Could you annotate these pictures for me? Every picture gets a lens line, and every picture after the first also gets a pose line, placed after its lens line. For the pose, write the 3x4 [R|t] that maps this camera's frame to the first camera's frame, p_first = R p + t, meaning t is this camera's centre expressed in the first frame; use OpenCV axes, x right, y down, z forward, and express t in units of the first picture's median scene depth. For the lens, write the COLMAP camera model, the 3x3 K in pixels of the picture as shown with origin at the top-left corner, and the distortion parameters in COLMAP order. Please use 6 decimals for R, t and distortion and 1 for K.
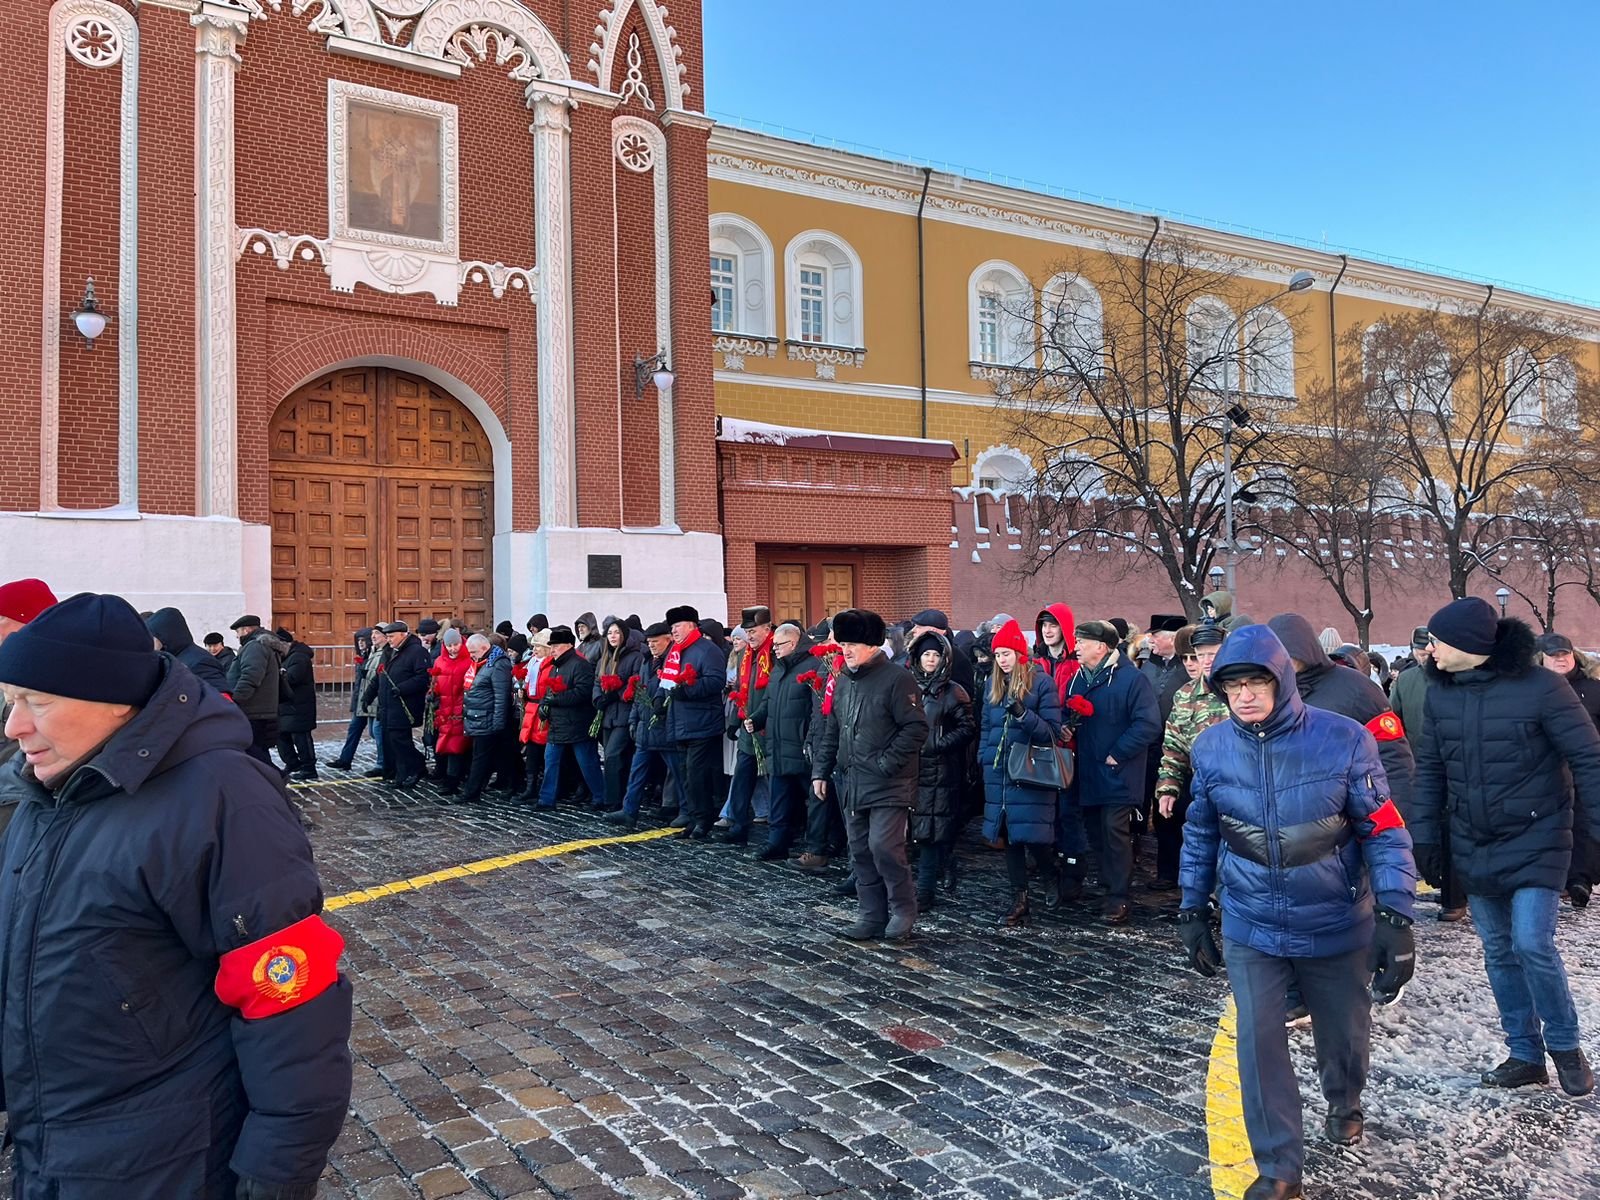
lens RADIAL K [[1258.6, 0, 858.2], [0, 1258.6, 573.7], [0, 0, 1]] dist [0.097246, -0.121604]
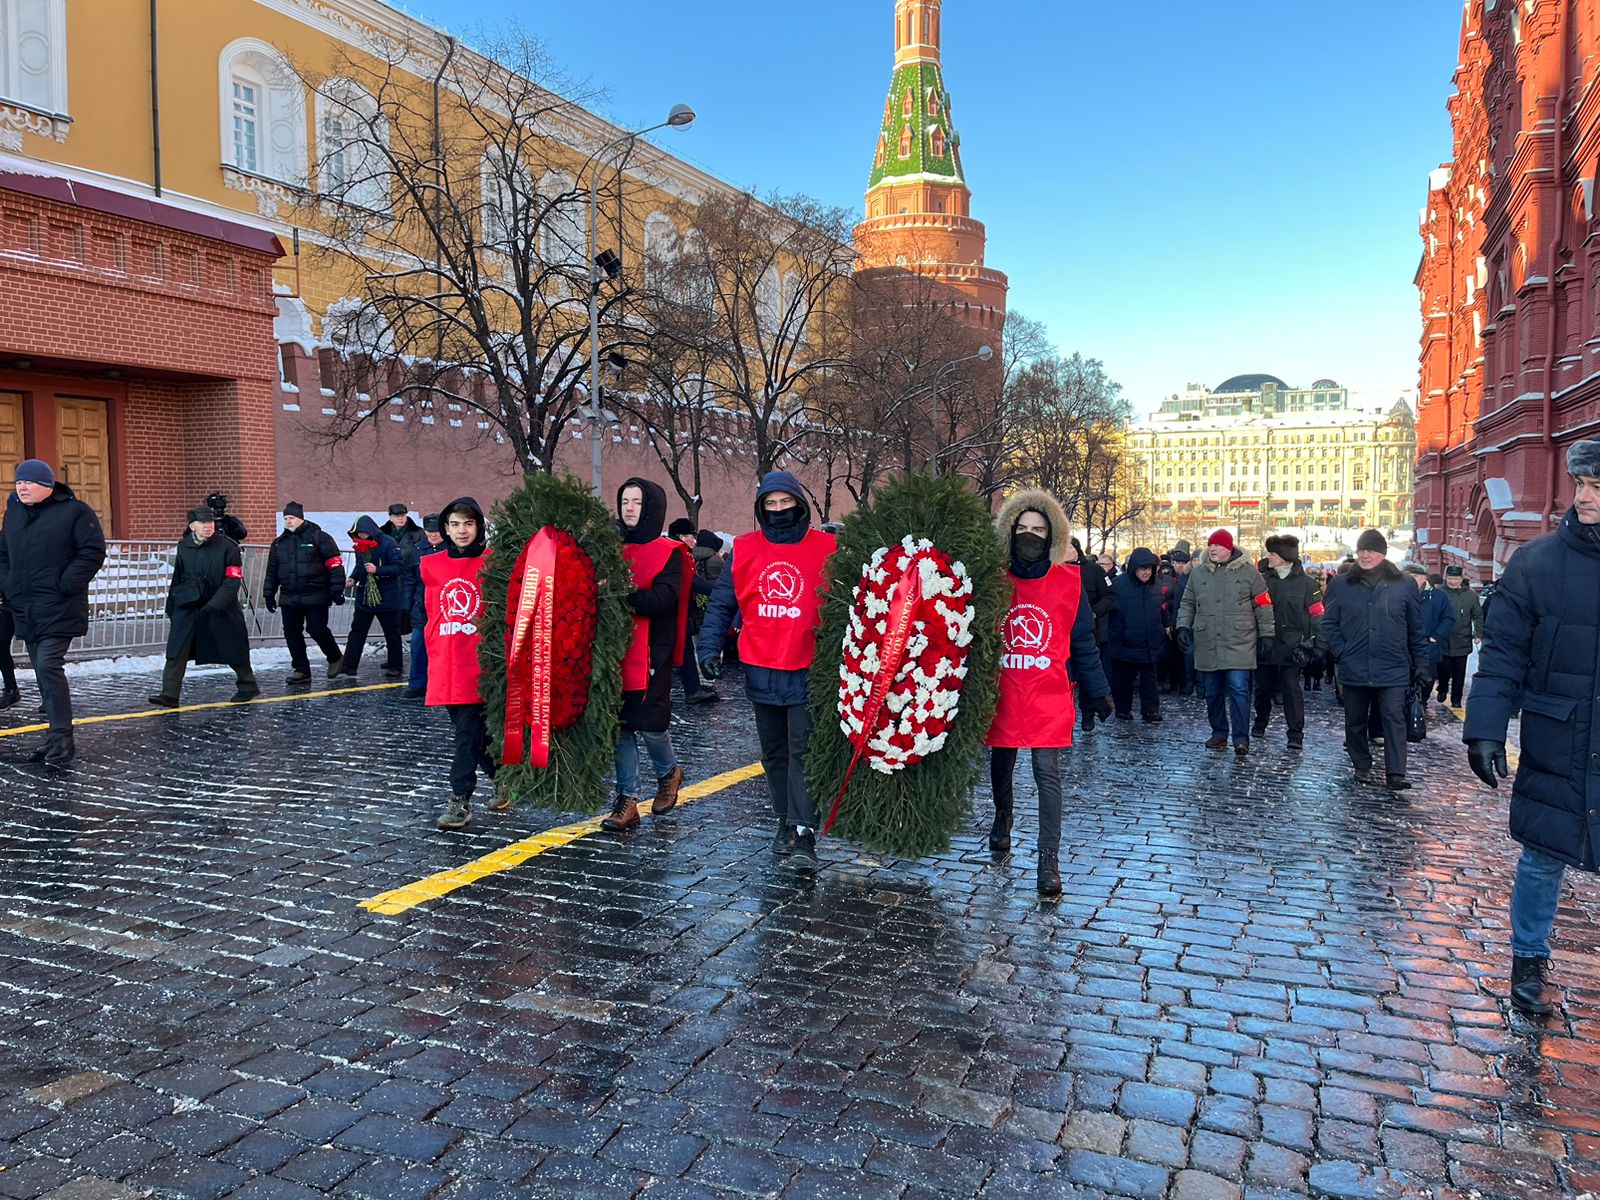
lens RADIAL K [[1258.6, 0, 858.2], [0, 1258.6, 573.7], [0, 0, 1]] dist [0.097246, -0.121604]
pose [[0.835932, -0.010880, 0.548726, -0.024399], [-0.037552, 0.996327, 0.076962, 0.009245], [-0.547547, -0.084941, 0.832452, 0.131526]]
